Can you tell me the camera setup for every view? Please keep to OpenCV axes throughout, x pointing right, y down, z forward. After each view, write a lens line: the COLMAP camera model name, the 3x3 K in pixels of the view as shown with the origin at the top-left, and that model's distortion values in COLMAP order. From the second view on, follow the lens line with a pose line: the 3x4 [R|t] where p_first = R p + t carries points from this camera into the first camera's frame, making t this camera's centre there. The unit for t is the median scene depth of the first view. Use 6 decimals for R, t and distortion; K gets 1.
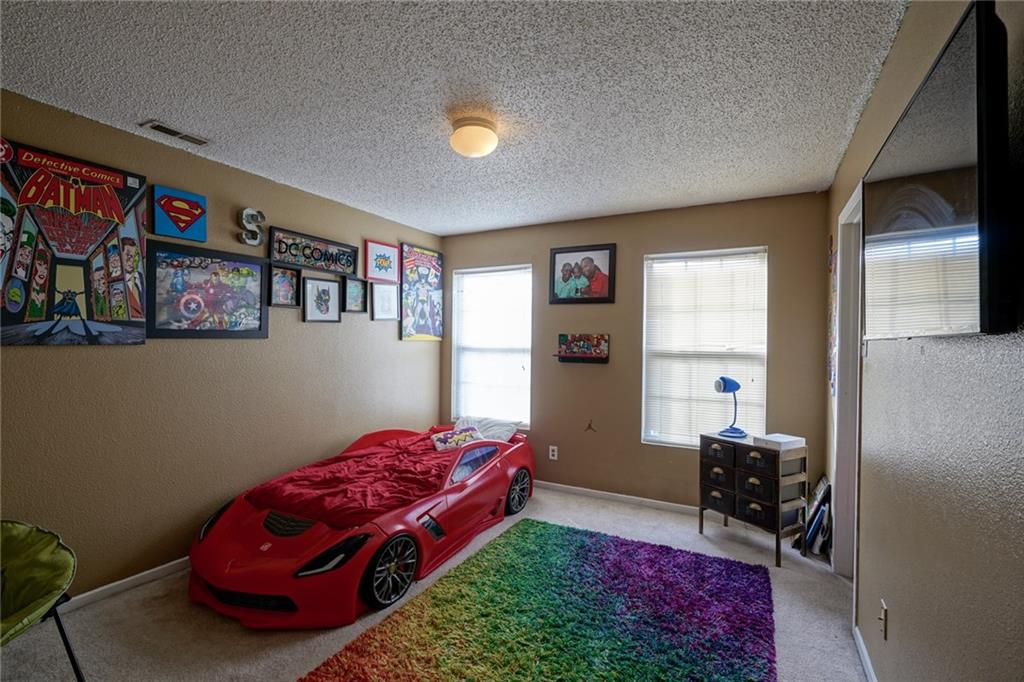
lens RADIAL K [[463.7, 0, 507.9], [0, 463.7, 342.1], [0, 0, 1]] dist [-0.002882, 0.000794]
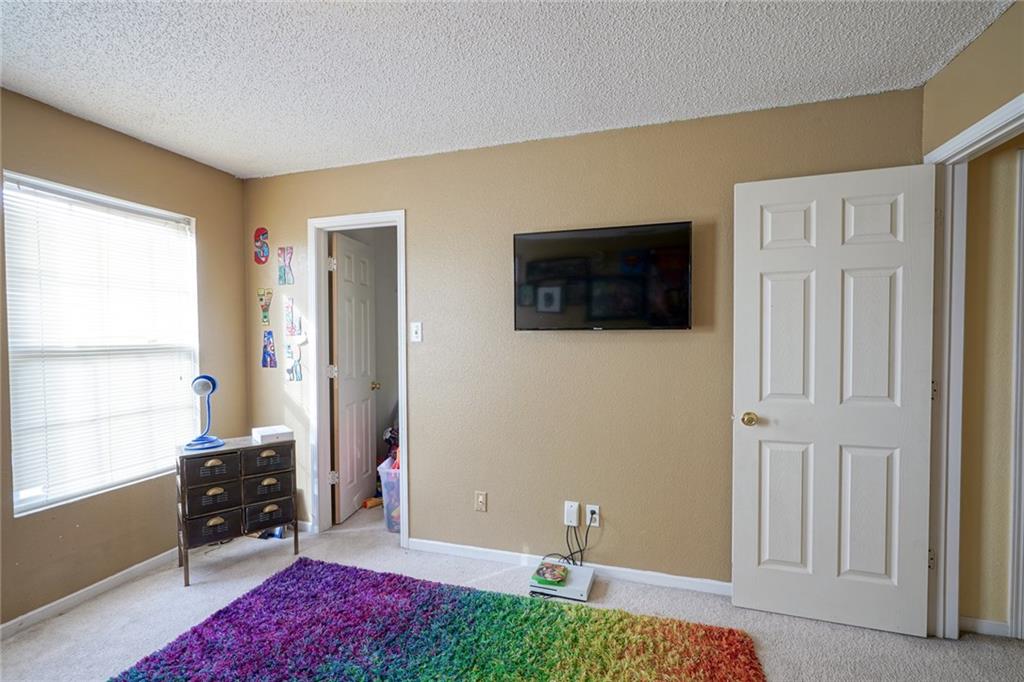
lens RADIAL K [[463.7, 0, 507.8], [0, 463.7, 342.2], [0, 0, 1]] dist [-0.002882, 0.000794]
pose [[-0.193327, -0.031403, 0.980632, -0.424270], [-0.000524, 0.999491, 0.031903, -0.008084], [-0.981134, 0.005653, -0.193245, 0.652691]]
